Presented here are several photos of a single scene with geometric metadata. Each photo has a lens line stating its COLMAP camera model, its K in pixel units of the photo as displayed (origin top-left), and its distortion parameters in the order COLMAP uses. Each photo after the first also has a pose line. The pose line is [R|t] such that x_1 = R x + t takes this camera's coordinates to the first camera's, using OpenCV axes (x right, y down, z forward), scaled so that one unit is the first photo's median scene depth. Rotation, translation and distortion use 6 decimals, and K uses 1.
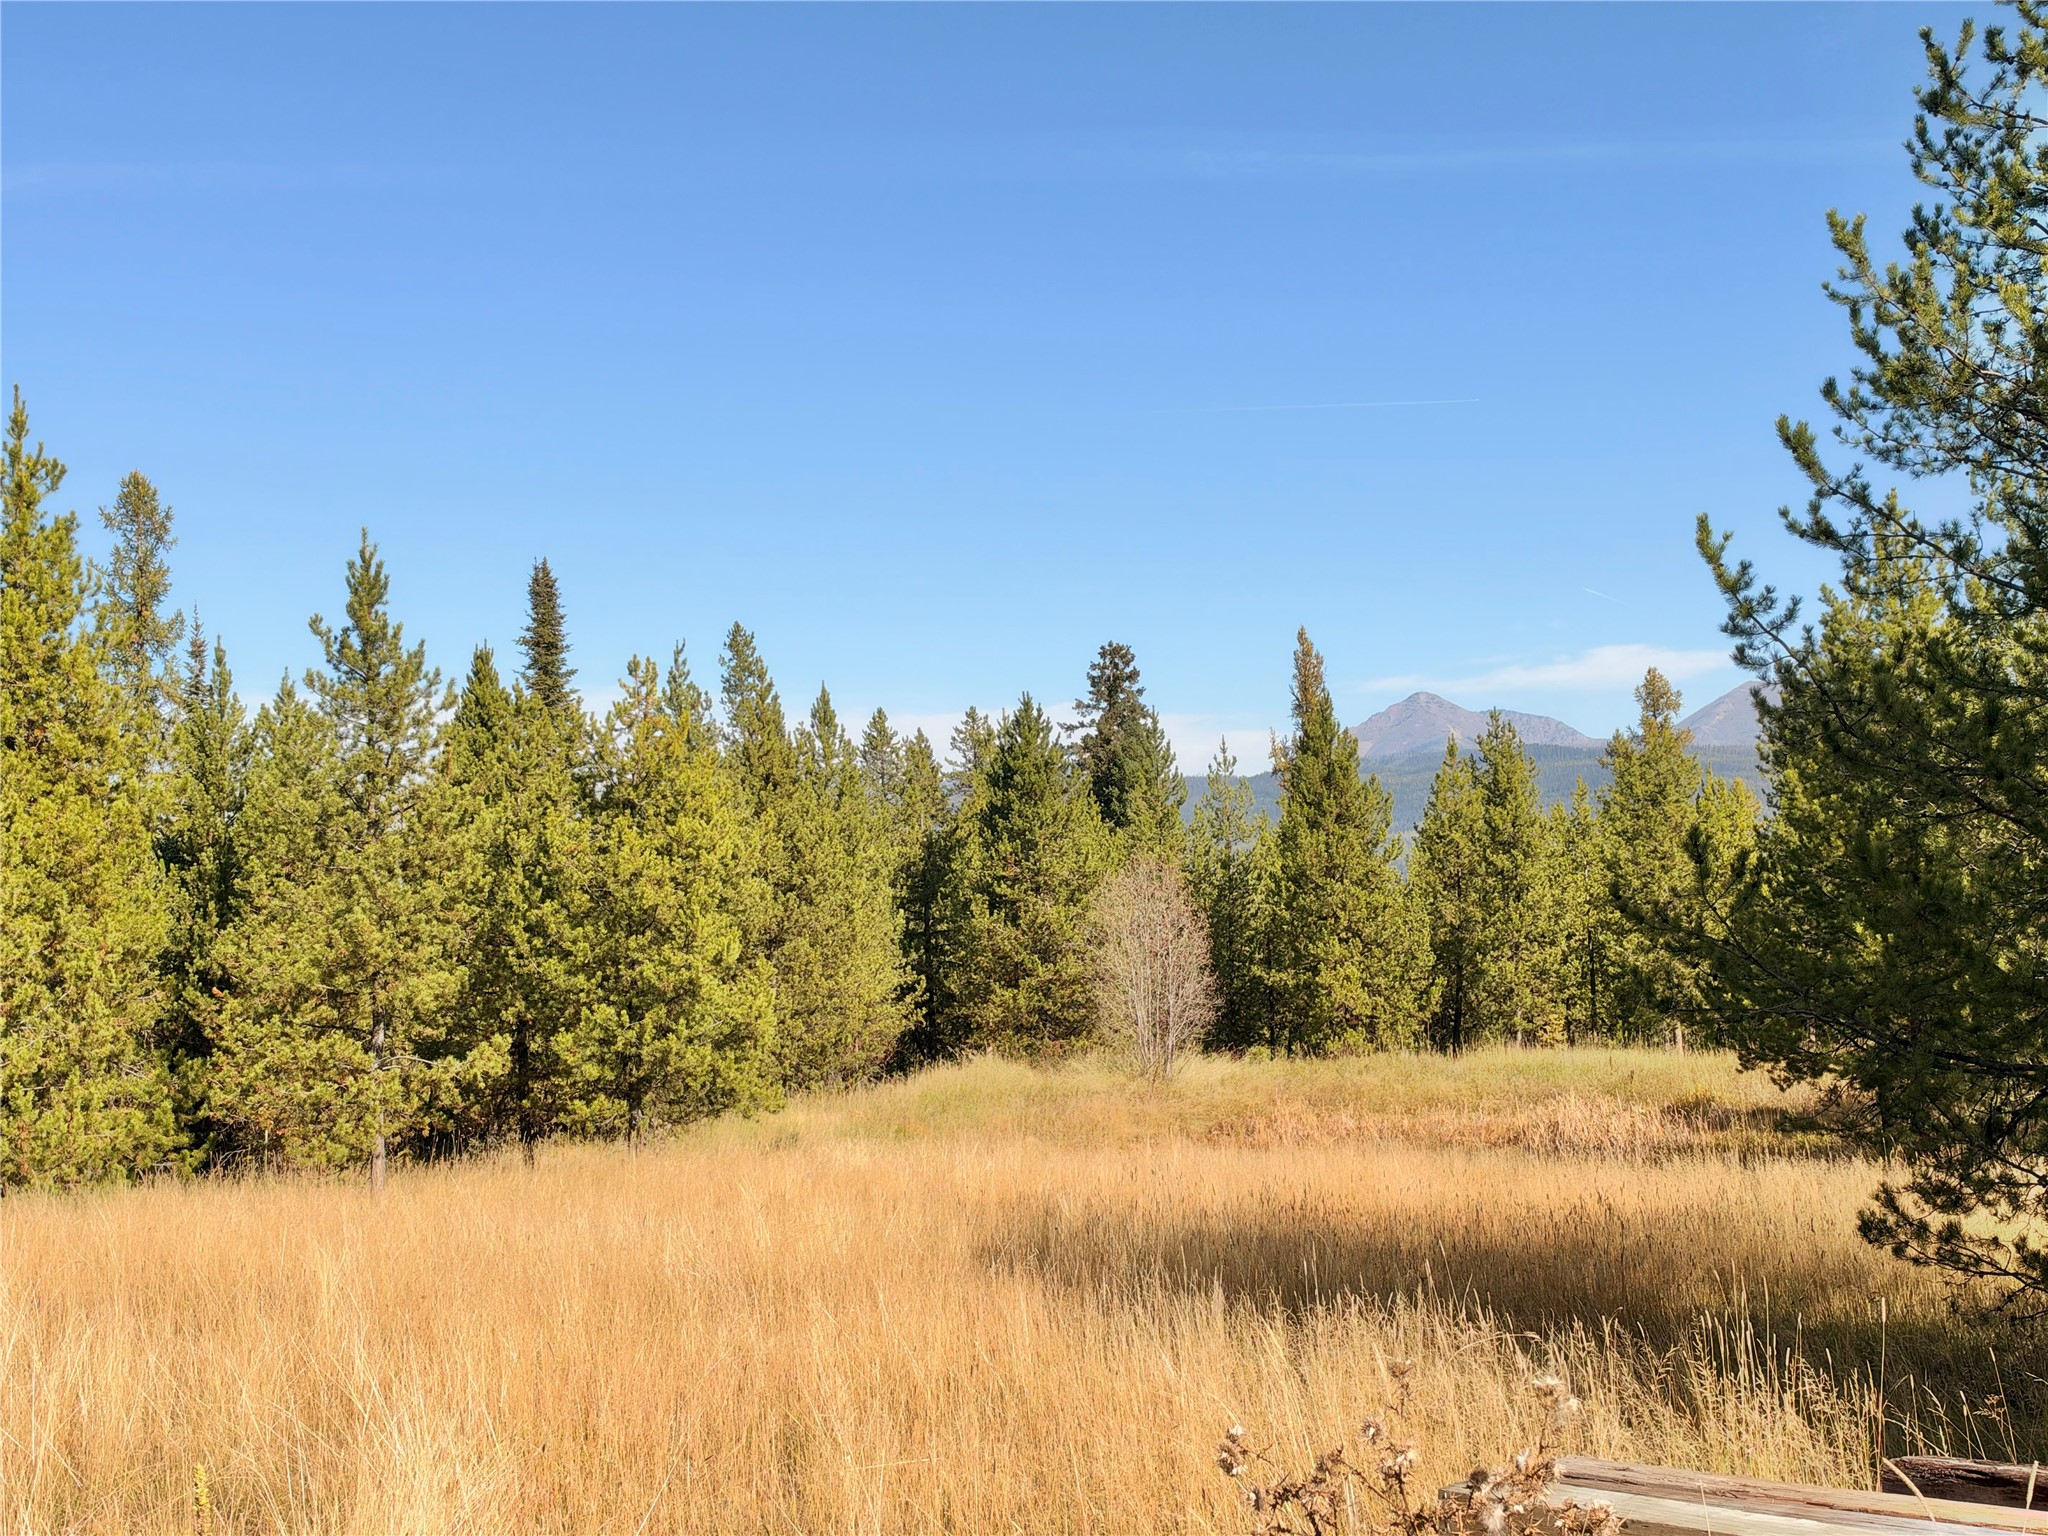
lens RADIAL K [[2474.9, 0, 1009.8], [0, 2474.9, 762.6], [0, 0, 1]] dist [0.162513, 0.000000]
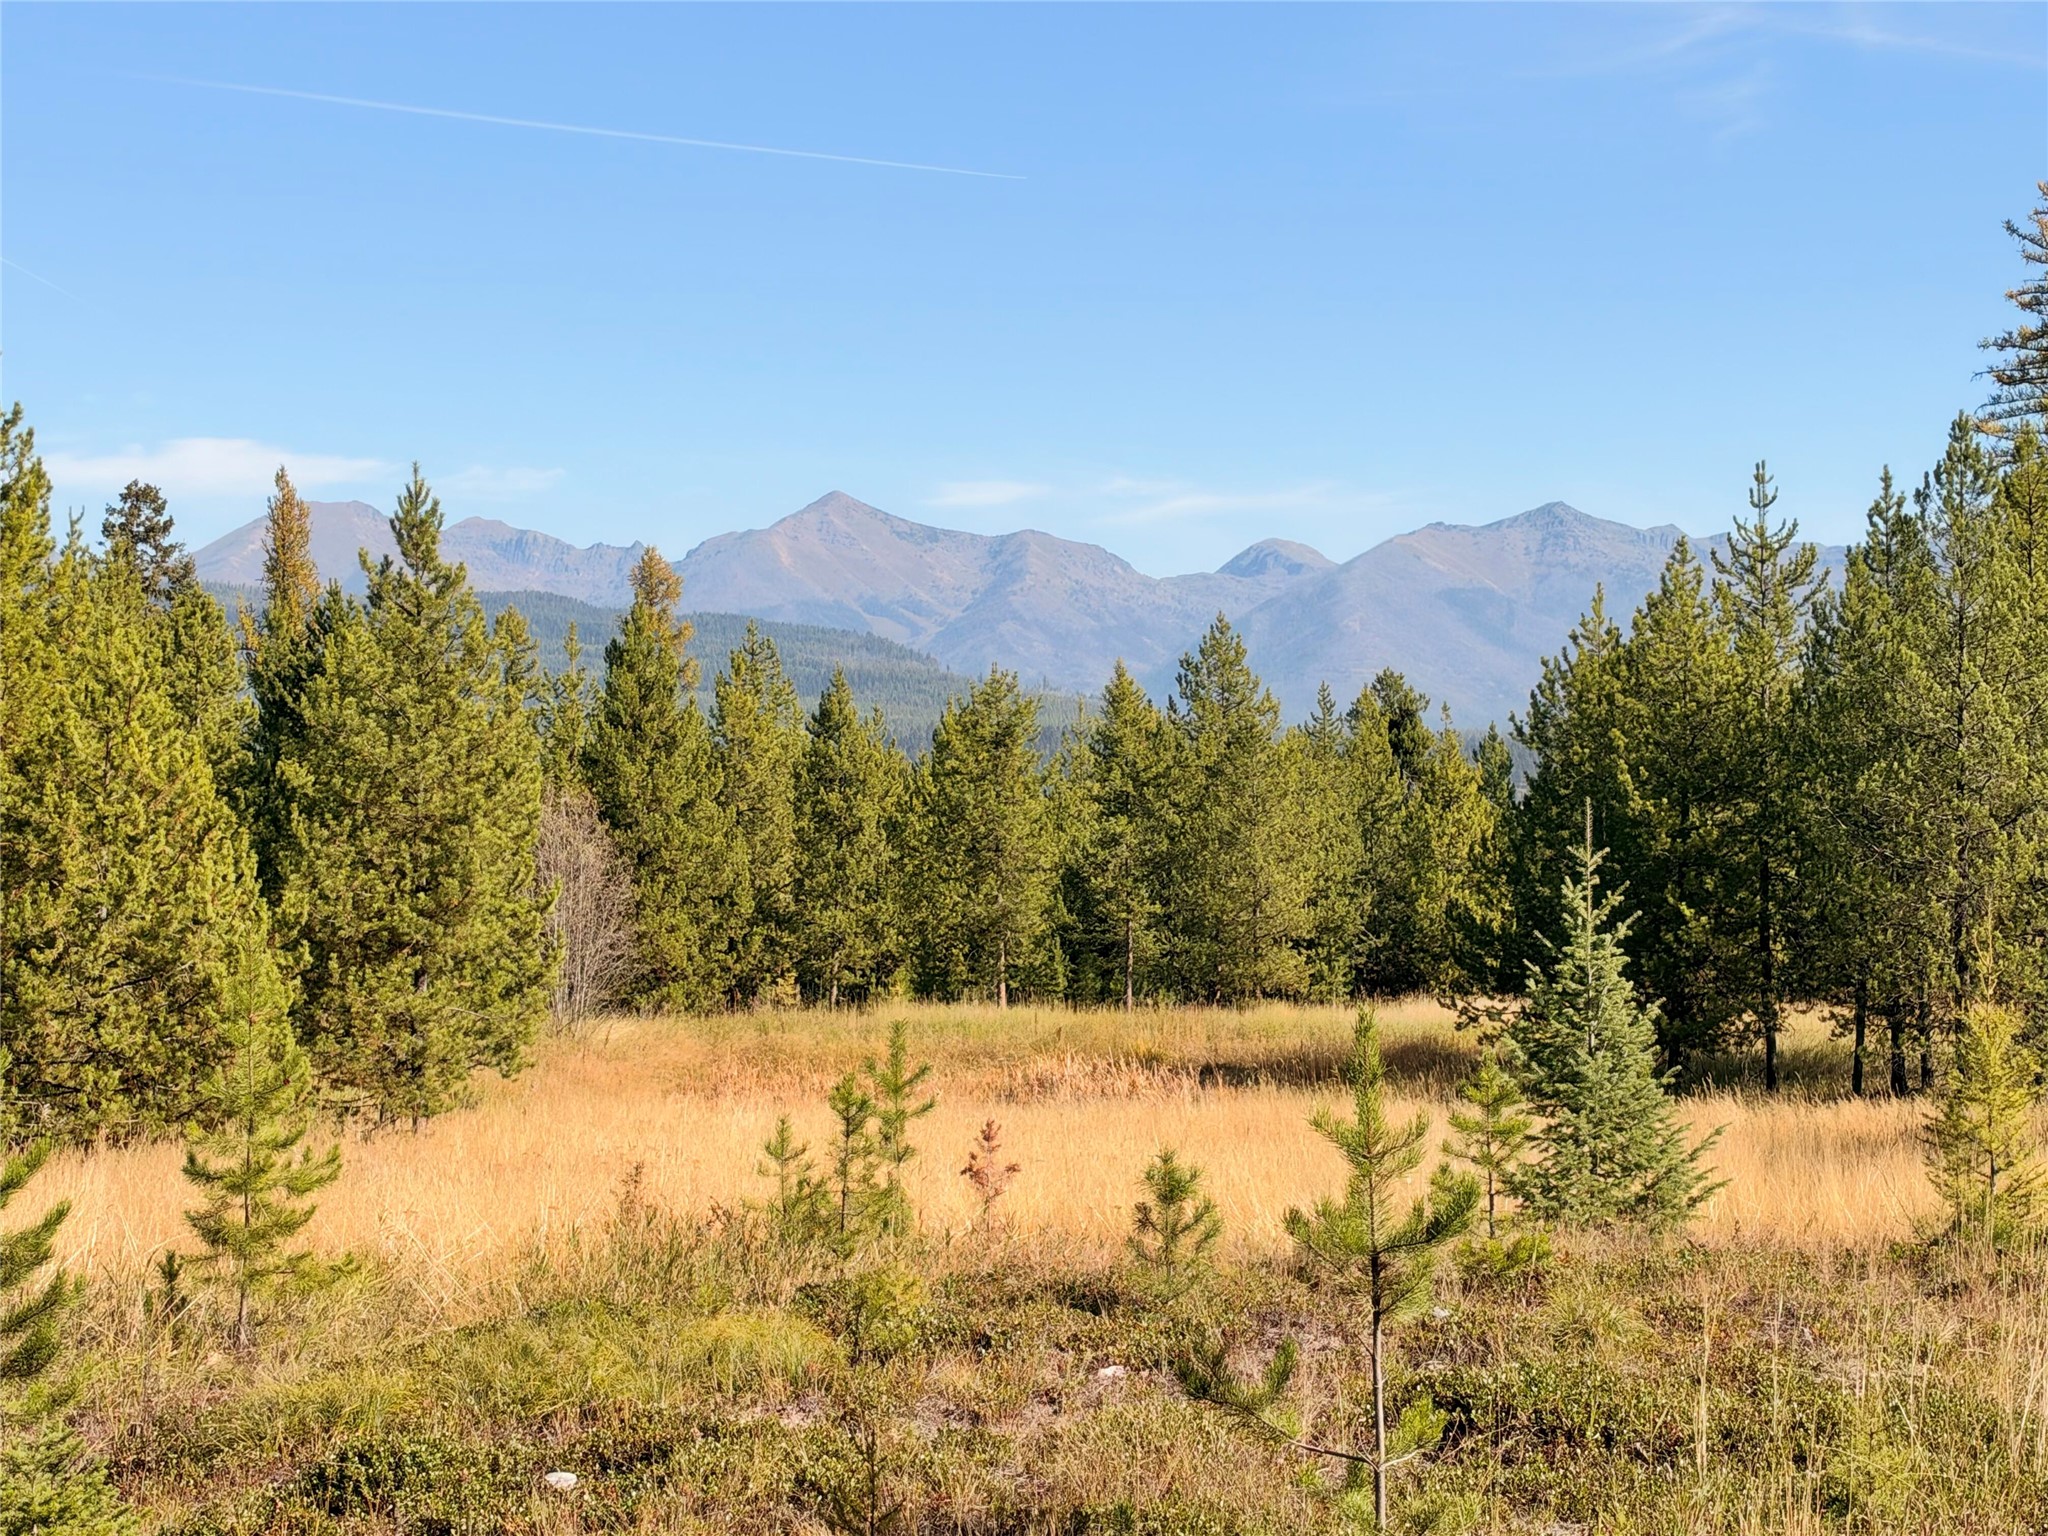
lens RADIAL K [[3426.5, 0, 1018.4], [0, 3426.5, 771.4], [0, 0, 1]] dist [0.199702, 0.000000]
pose [[0.877271, 0.038628, 0.478439, -0.342002], [-0.062079, 0.997516, 0.033292, -0.016740], [-0.475964, -0.058908, 0.877490, -0.131966]]
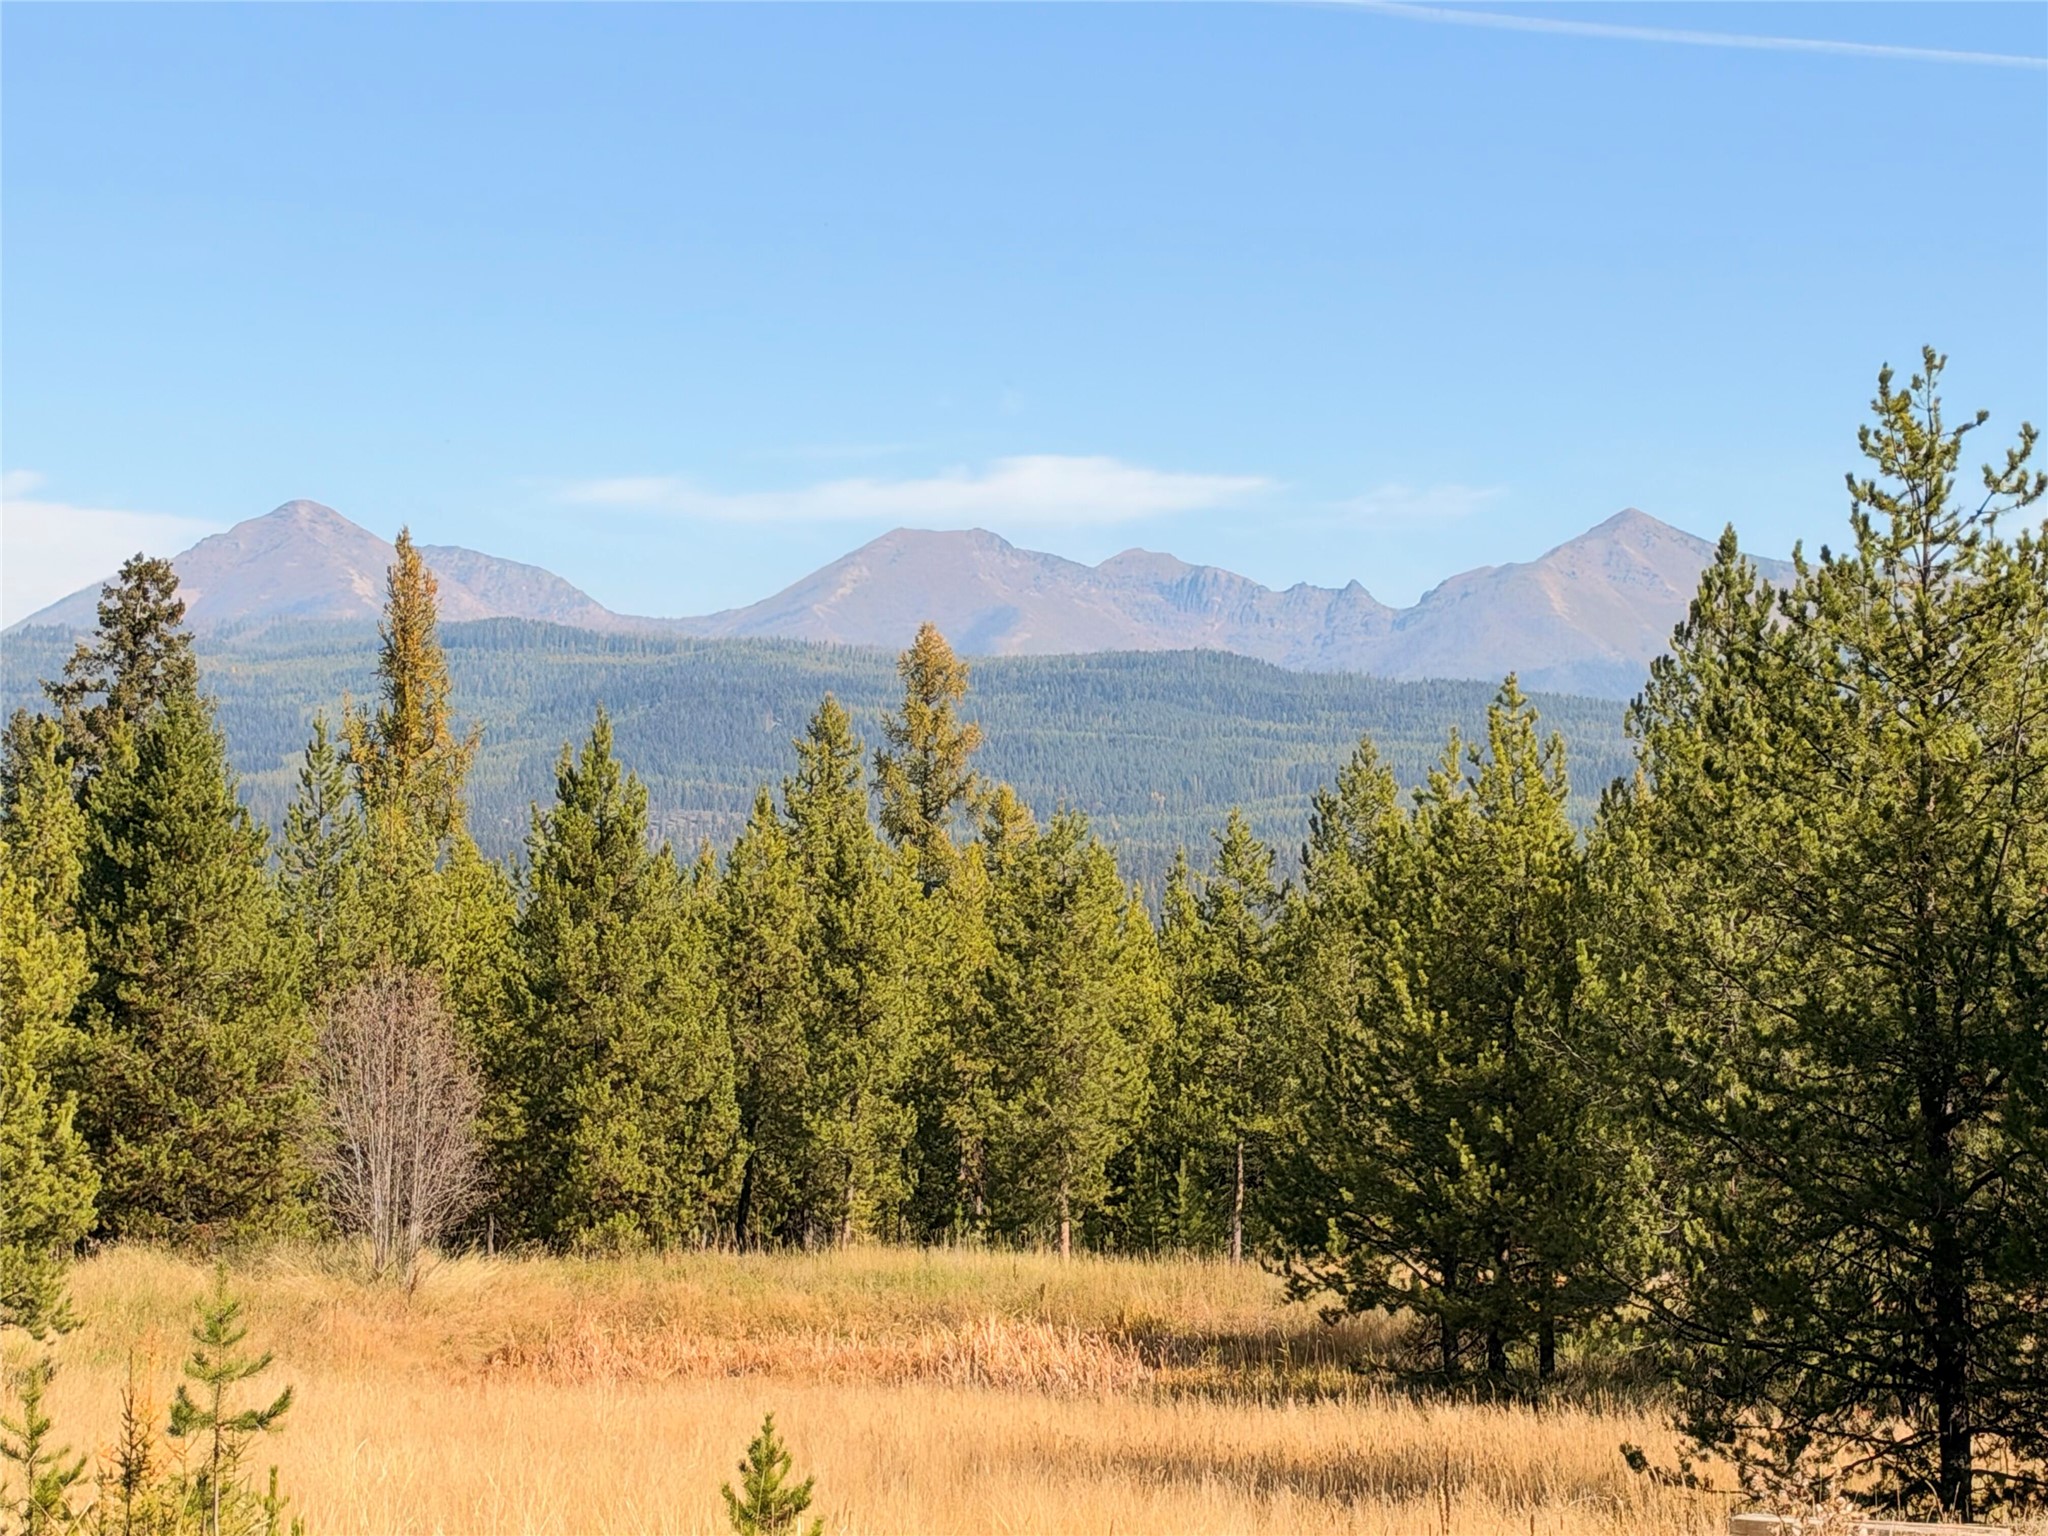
lens RADIAL K [[4792.9, 0, 1030.6], [0, 4792.9, 770.3], [0, 0, 1]] dist [0.324836, 0.000000]
pose [[0.948160, 0.057272, 0.312591, -0.177555], [-0.066128, 0.997652, 0.017795, -0.046090], [-0.310838, -0.037544, 0.949721, -0.296515]]
